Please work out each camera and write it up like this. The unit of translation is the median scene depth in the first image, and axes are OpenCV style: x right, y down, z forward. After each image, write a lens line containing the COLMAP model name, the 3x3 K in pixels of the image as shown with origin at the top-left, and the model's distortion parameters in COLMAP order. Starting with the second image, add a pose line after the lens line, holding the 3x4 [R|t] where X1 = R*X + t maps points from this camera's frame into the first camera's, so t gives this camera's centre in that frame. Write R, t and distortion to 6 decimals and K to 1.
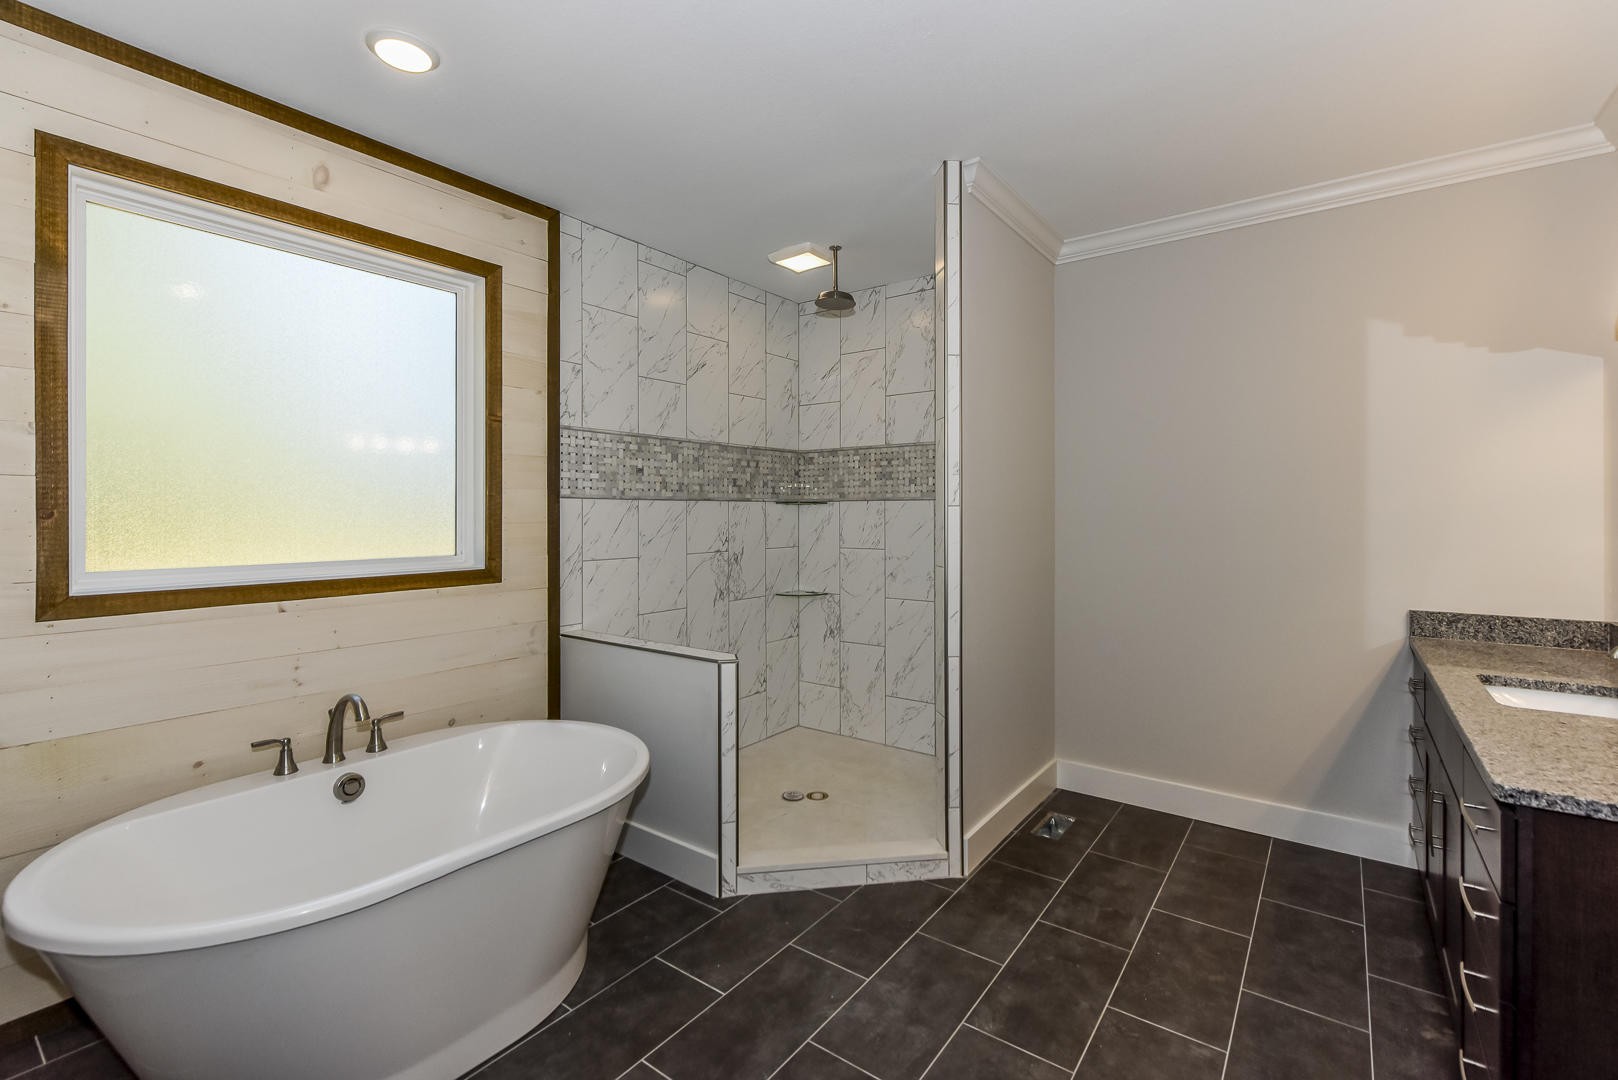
lens RADIAL K [[716.6, 0, 819.9], [0, 716.6, 513.0], [0, 0, 1]] dist [-0.001288, -0.001223]
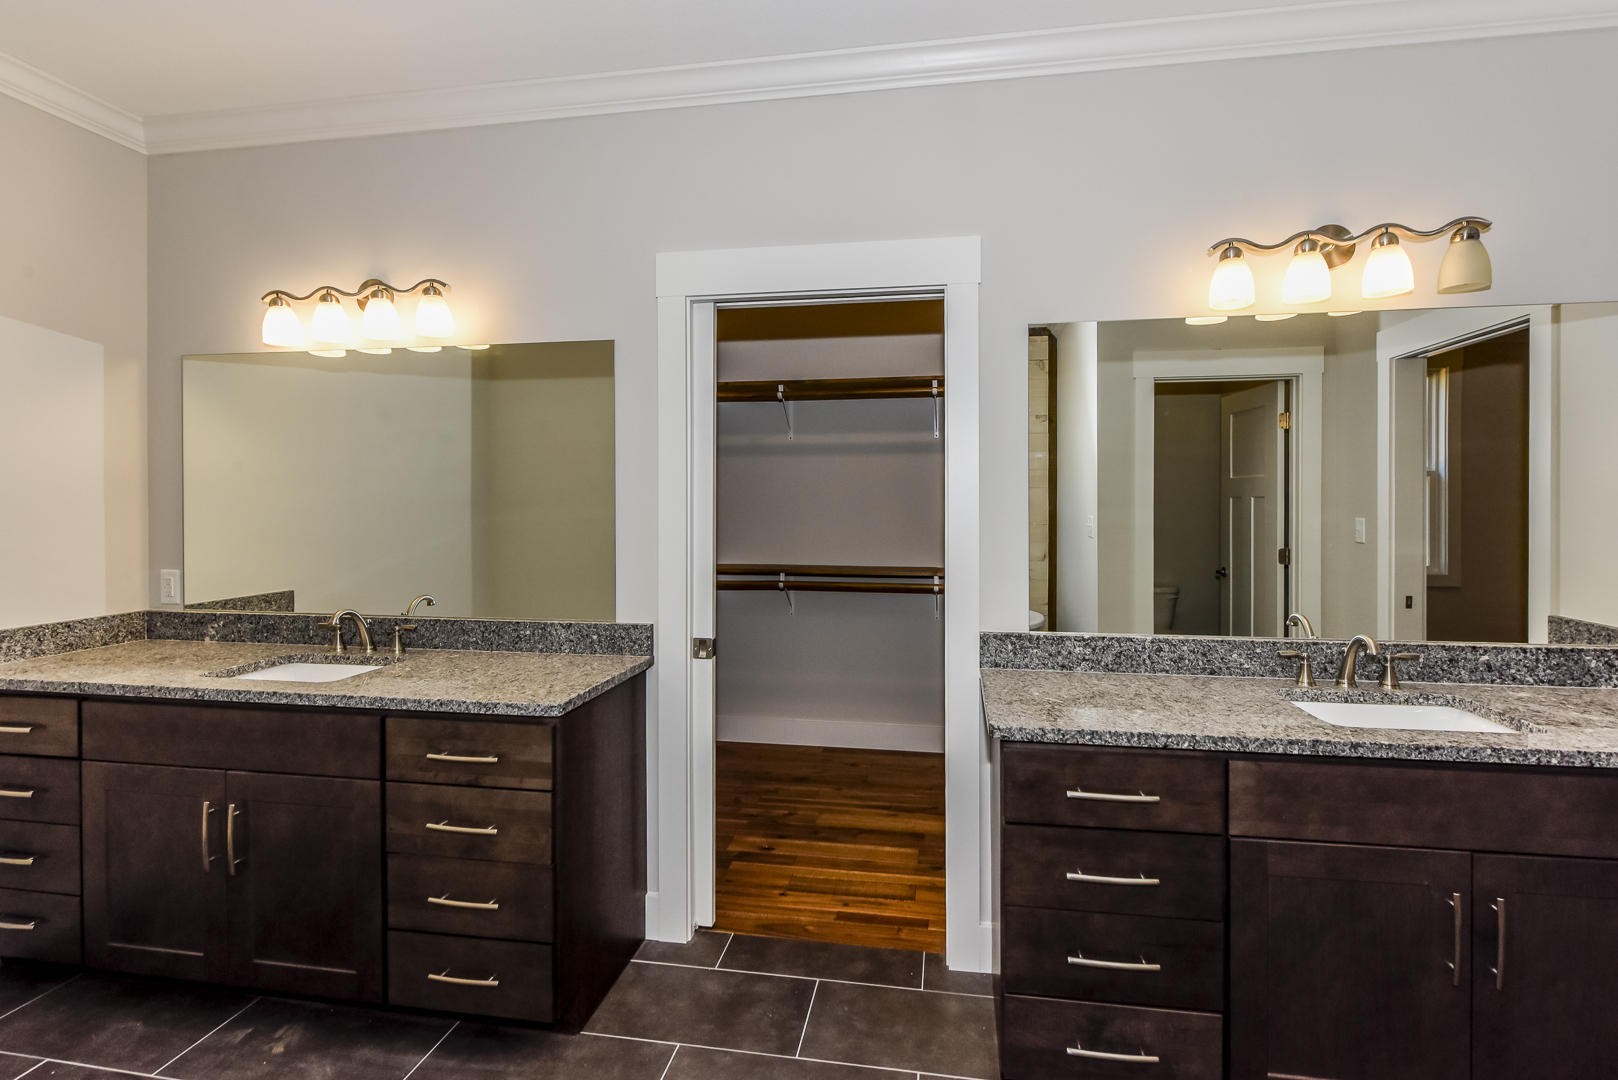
lens RADIAL K [[716.6, 0, 819.9], [0, 716.6, 513.0], [0, 0, 1]] dist [-0.001288, -0.001223]
pose [[-0.452144, -0.007349, 0.891915, -0.215070], [0.002852, 0.999949, 0.009684, 0.004604], [-0.891940, 0.006922, -0.452100, 0.521288]]
